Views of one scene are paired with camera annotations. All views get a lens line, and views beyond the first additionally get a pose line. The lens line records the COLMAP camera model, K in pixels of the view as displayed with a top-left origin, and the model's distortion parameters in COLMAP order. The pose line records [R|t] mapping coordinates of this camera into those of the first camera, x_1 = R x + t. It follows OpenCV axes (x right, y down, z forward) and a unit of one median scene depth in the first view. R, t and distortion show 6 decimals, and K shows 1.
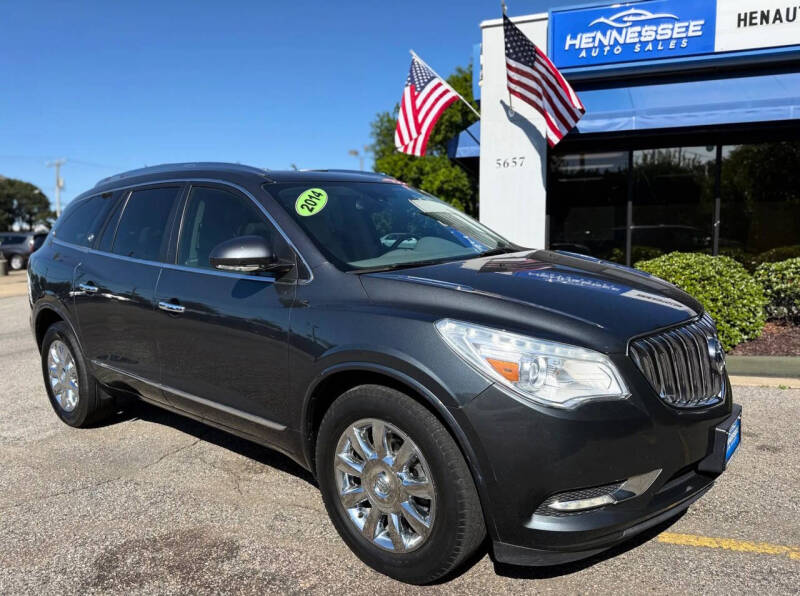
lens RADIAL K [[559.3, 0, 383.1], [0, 559.3, 297.4], [0, 0, 1]] dist [-0.002978, -0.003828]
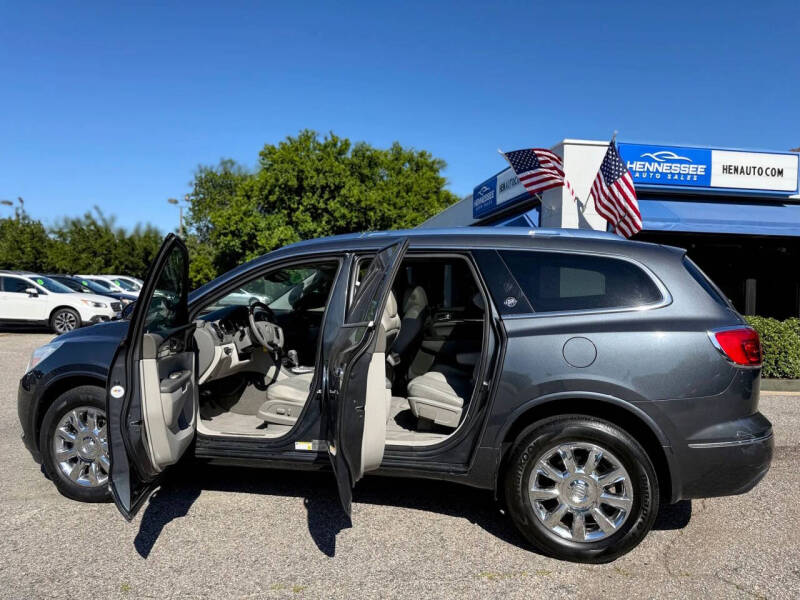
lens RADIAL K [[526.2, 0, 419.3], [0, 526.2, 296.7], [0, 0, 1]] dist [0.001663, -0.002894]
pose [[0.909225, 0.038694, 0.414504, -0.746067], [0.003289, 0.994972, -0.100095, 0.012113], [-0.416293, 0.092372, 0.904526, 0.035195]]
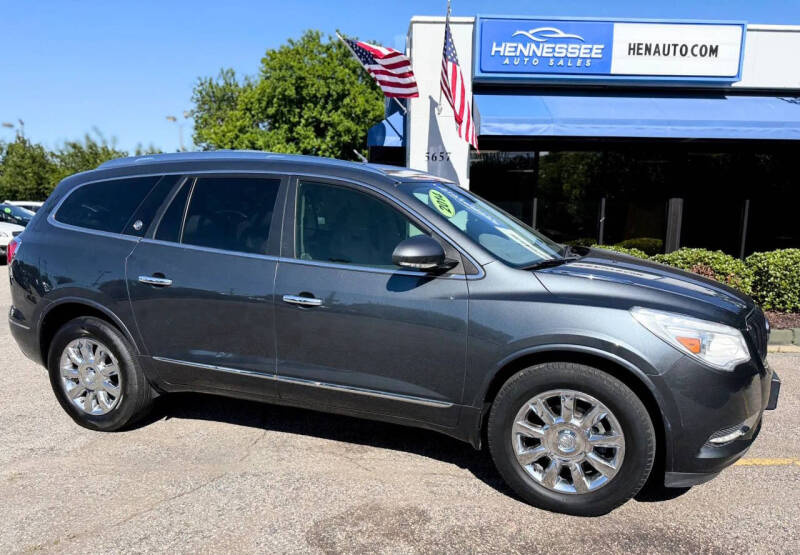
lens RADIAL K [[572.5, 0, 396.8], [0, 572.5, 307.4], [0, 0, 1]] dist [0.001903, -0.006686]
pose [[0.946931, -0.020144, 0.320806, -0.231574], [0.004219, 0.998727, 0.050259, -0.009213], [-0.321410, -0.046239, 0.945810, -0.022015]]
